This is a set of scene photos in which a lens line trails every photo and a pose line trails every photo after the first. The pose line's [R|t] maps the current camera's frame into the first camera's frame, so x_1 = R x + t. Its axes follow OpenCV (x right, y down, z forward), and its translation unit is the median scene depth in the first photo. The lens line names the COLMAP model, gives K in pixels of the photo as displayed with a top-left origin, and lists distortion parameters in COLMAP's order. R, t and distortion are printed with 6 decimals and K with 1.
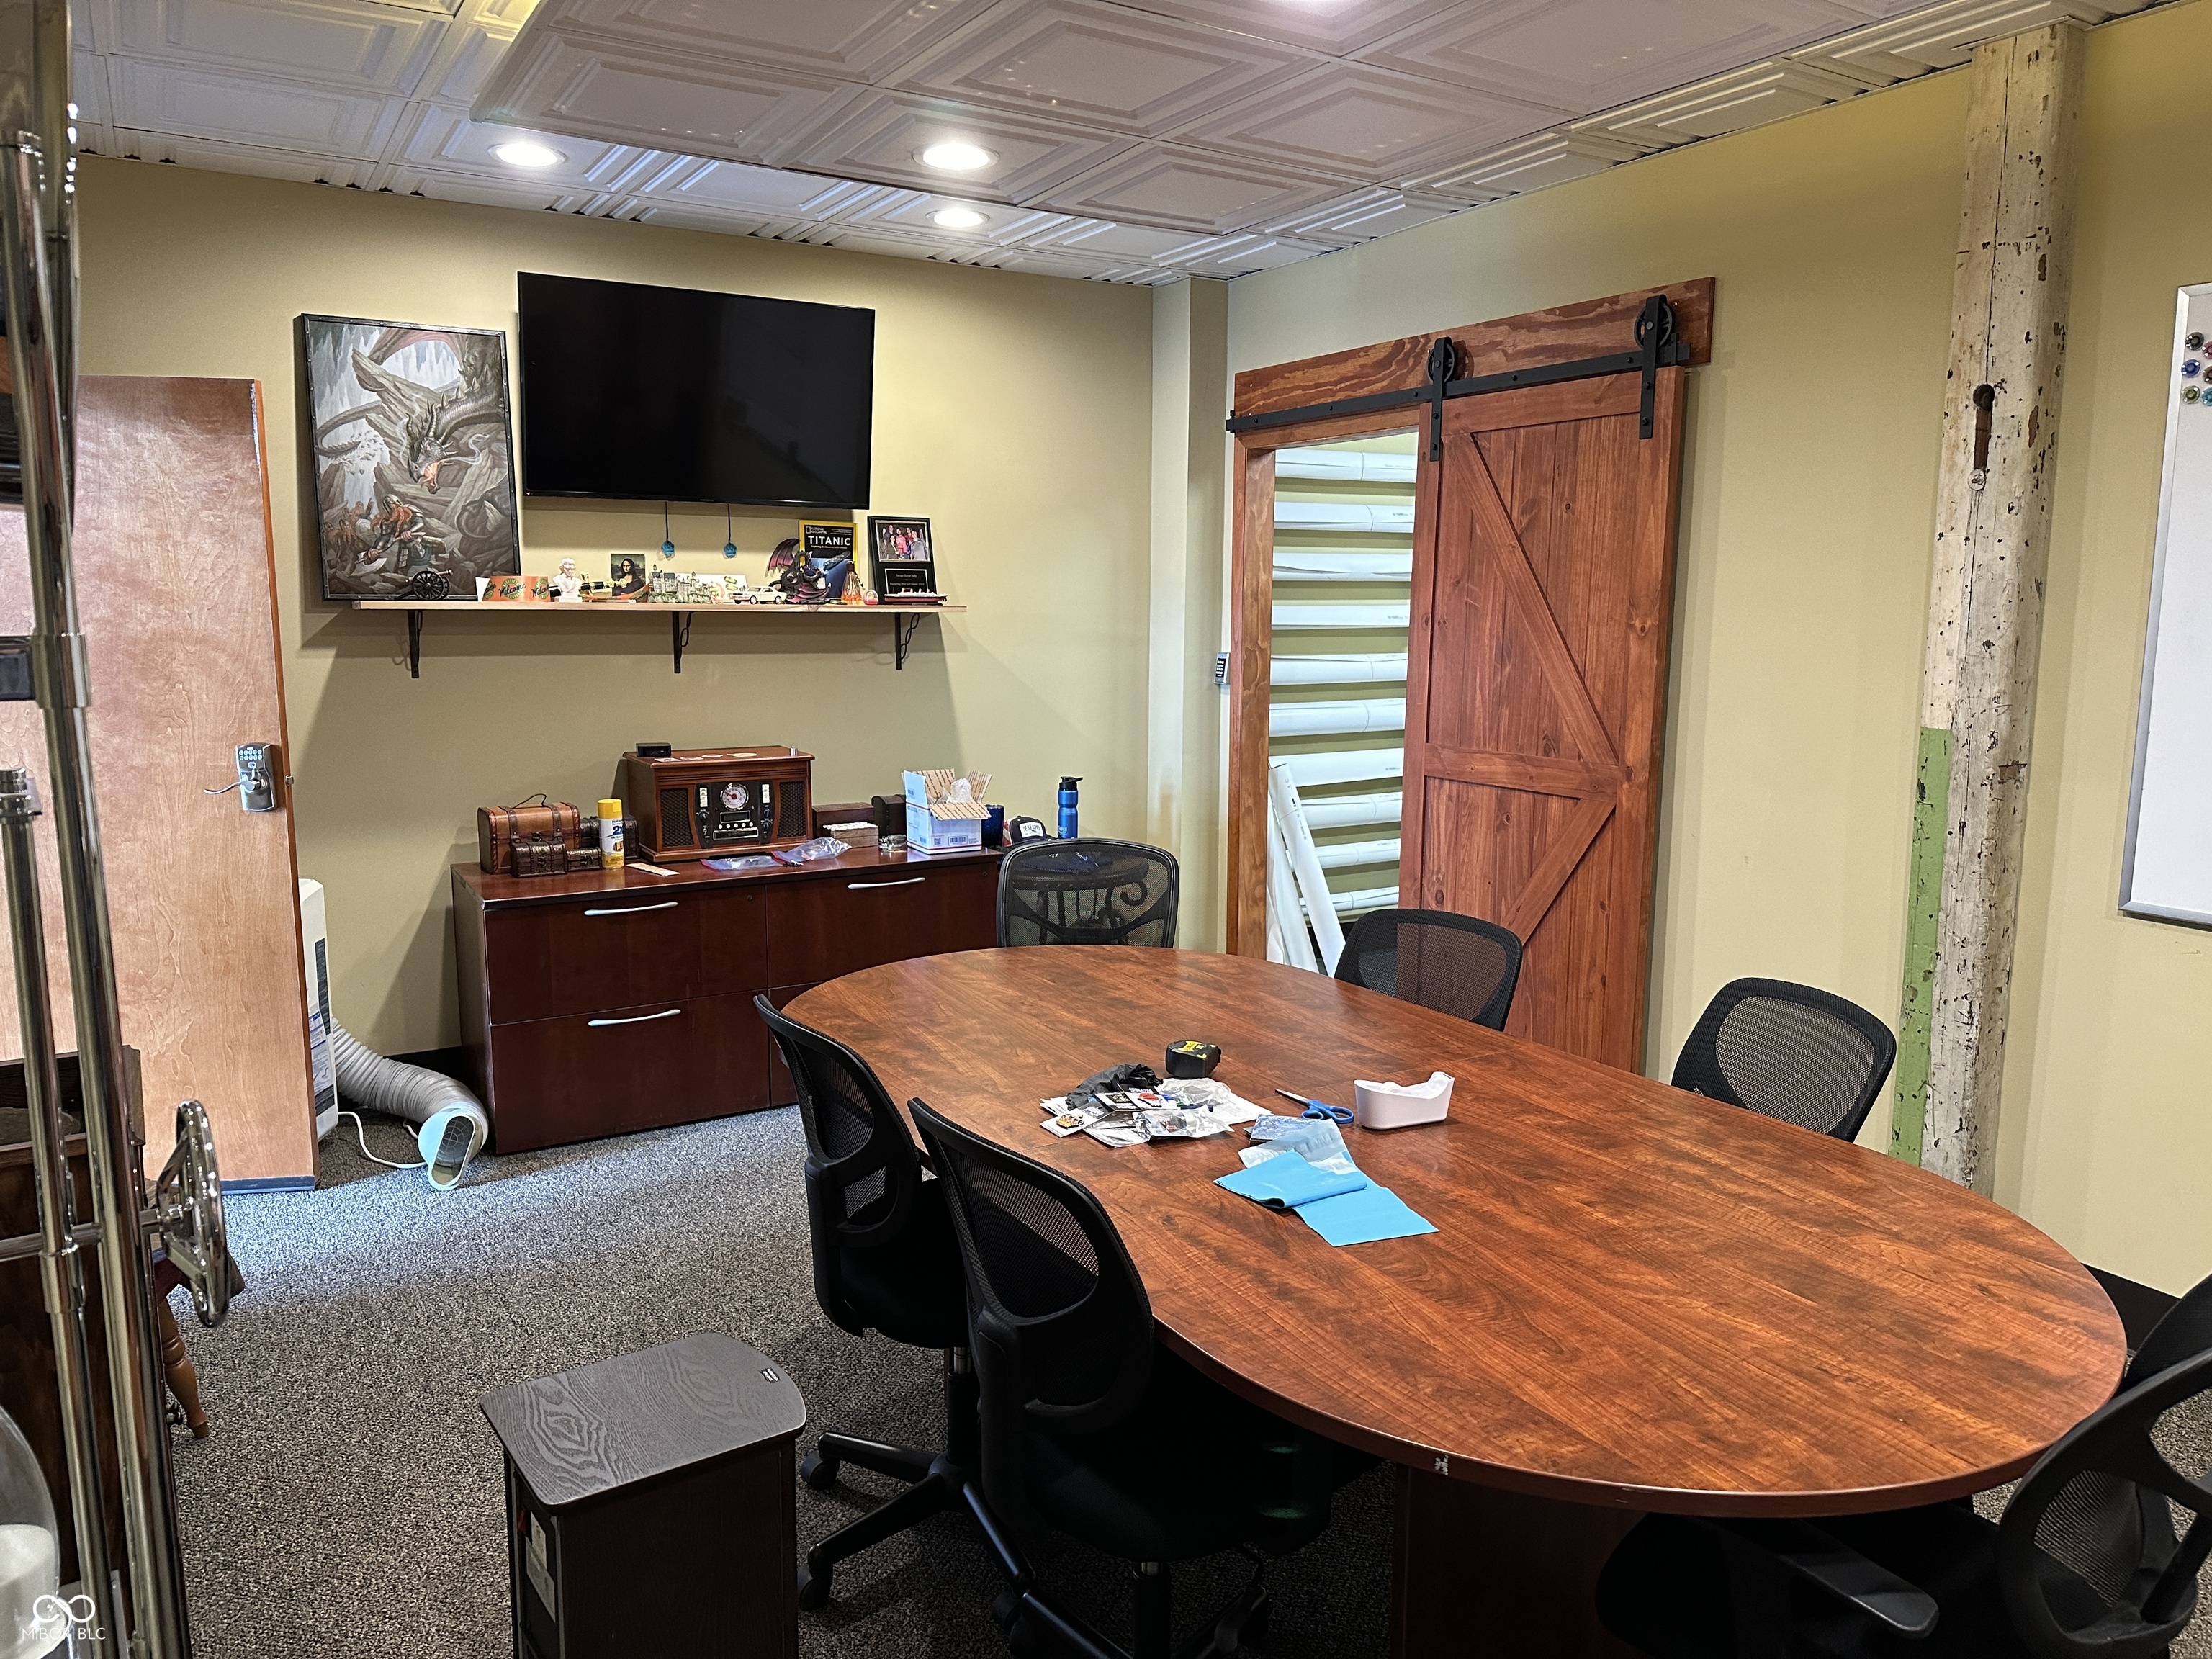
lens RADIAL K [[1545.4, 0, 1123.2], [0, 1545.4, 825.8], [0, 0, 1]] dist [0.079926, -0.102034]
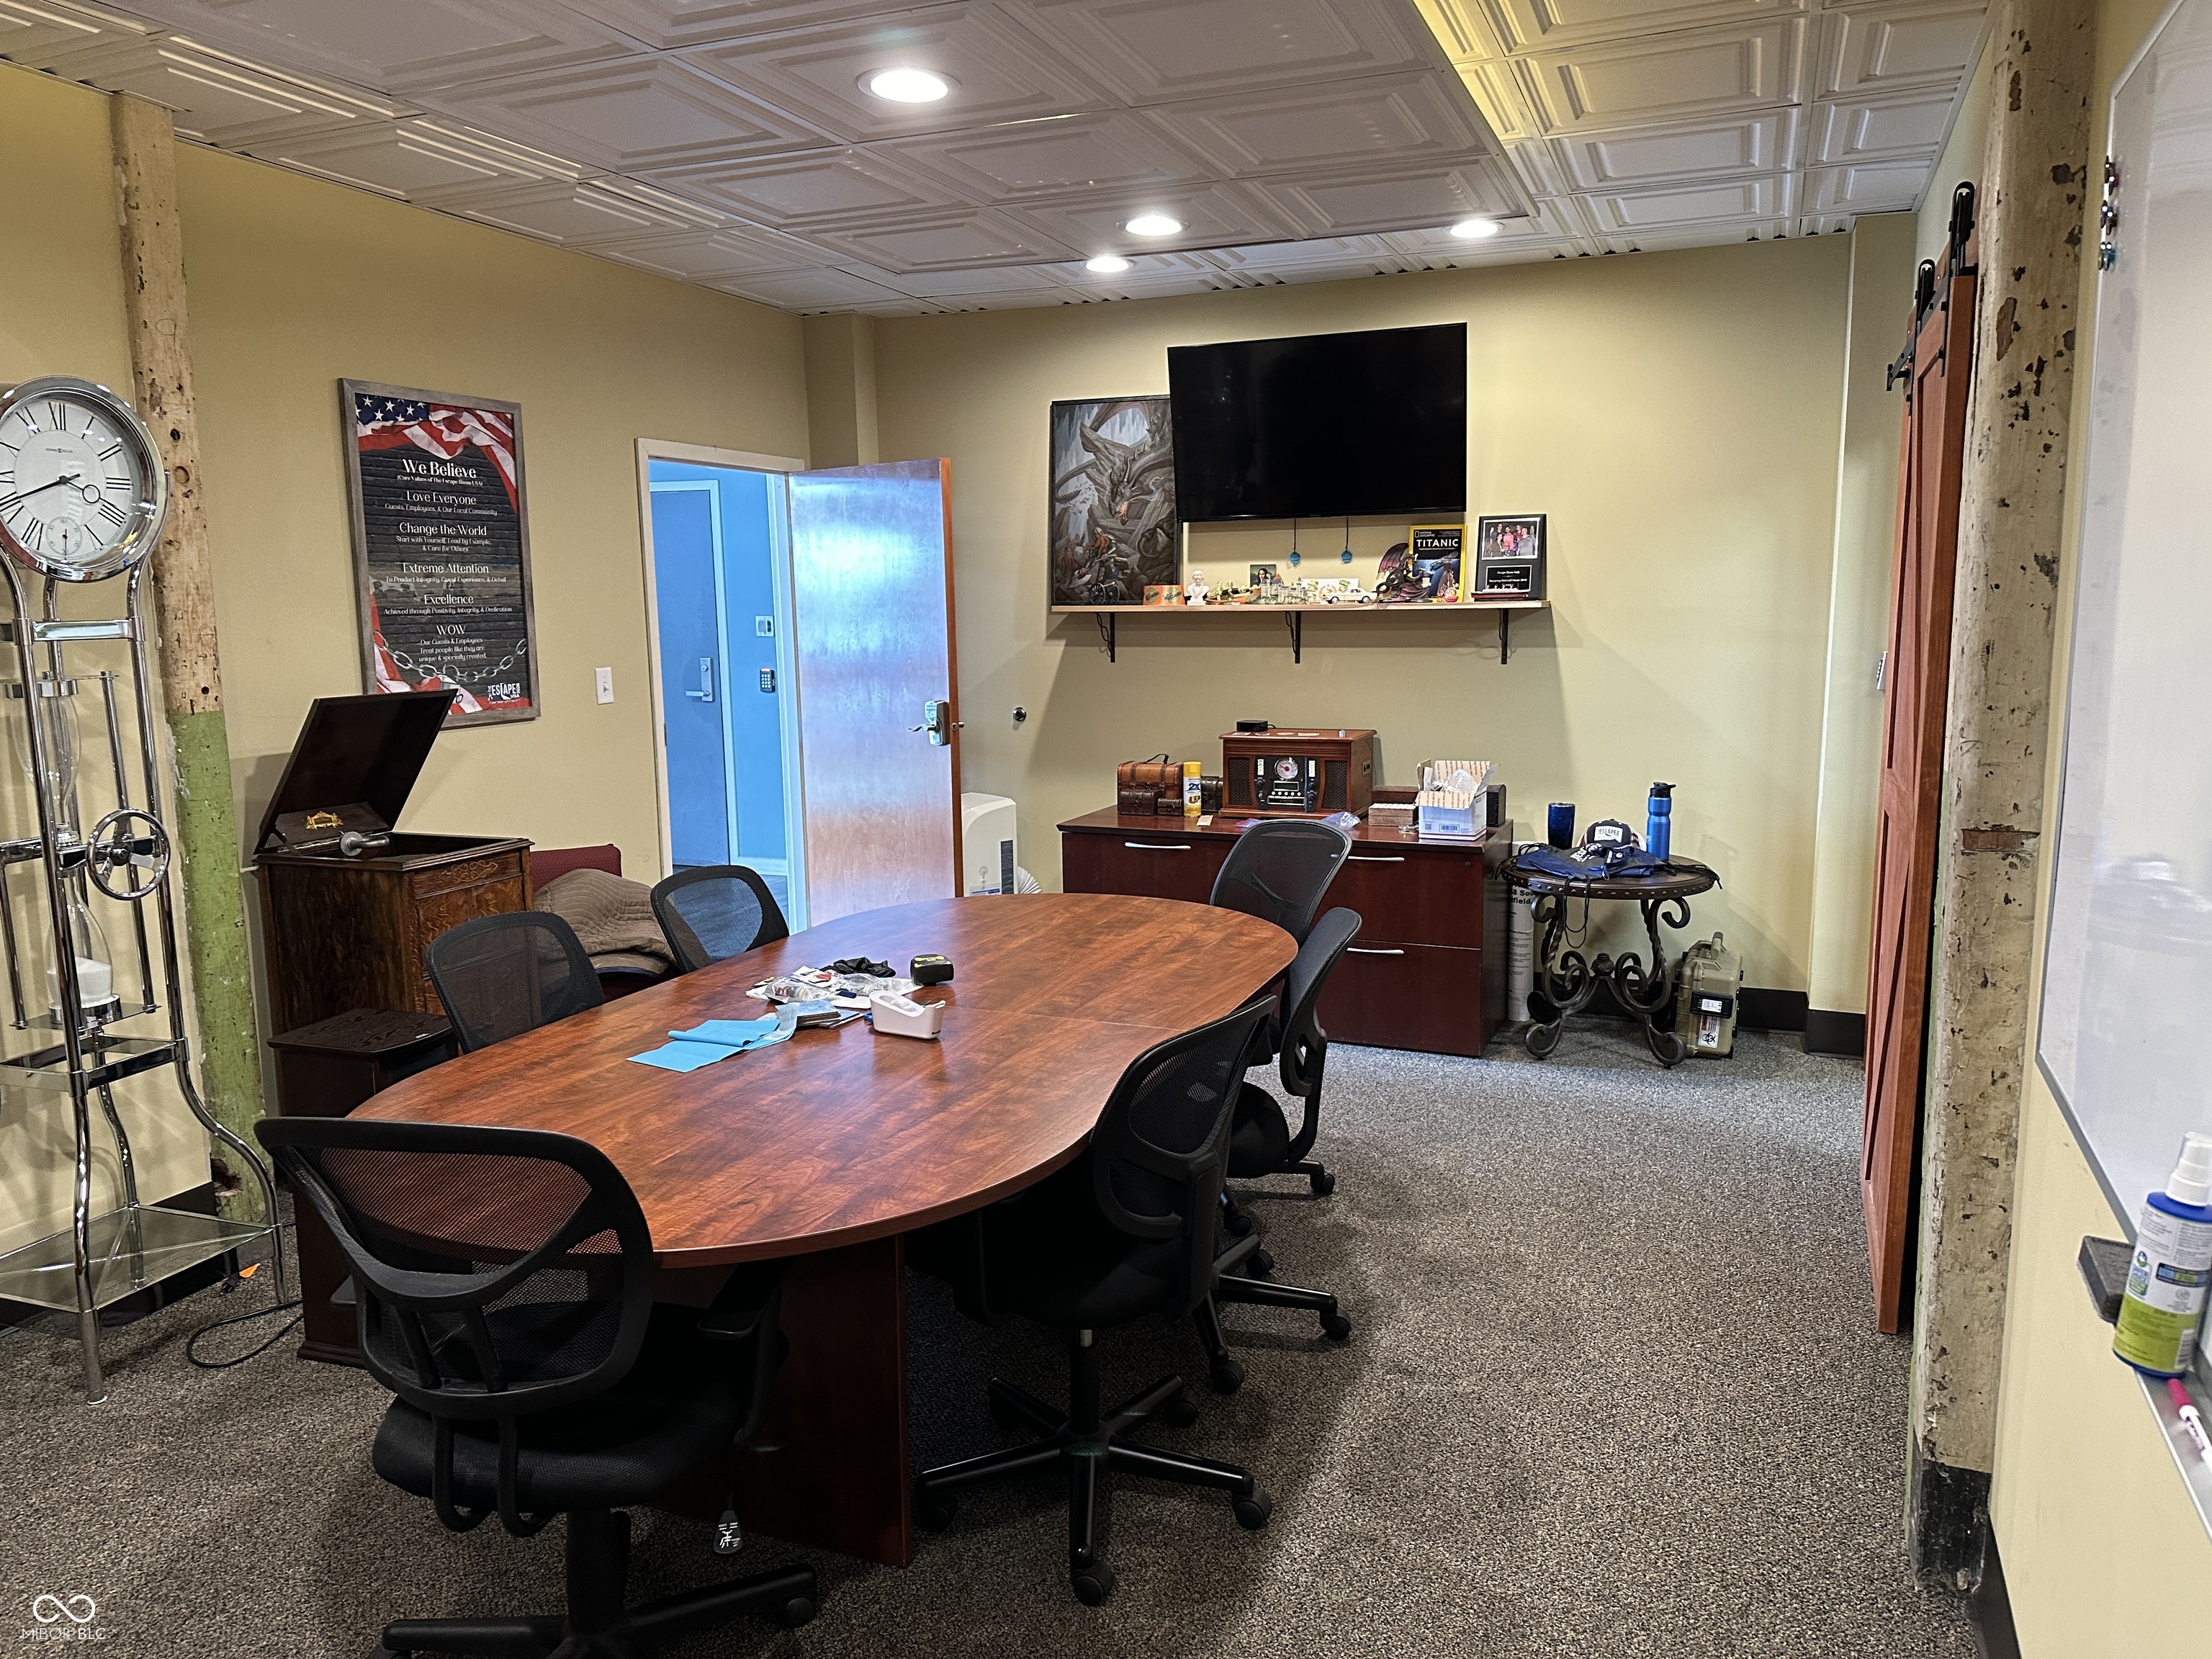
lens RADIAL K [[1545.4, 0, 1129.4], [0, 1545.4, 843.1], [0, 0, 1]] dist [0.079926, -0.102034]
pose [[0.597104, 0.114449, -0.793957, 0.639152], [-0.104576, 0.992429, 0.064411, -0.027024], [0.795318, 0.044569, 0.604552, 0.210314]]
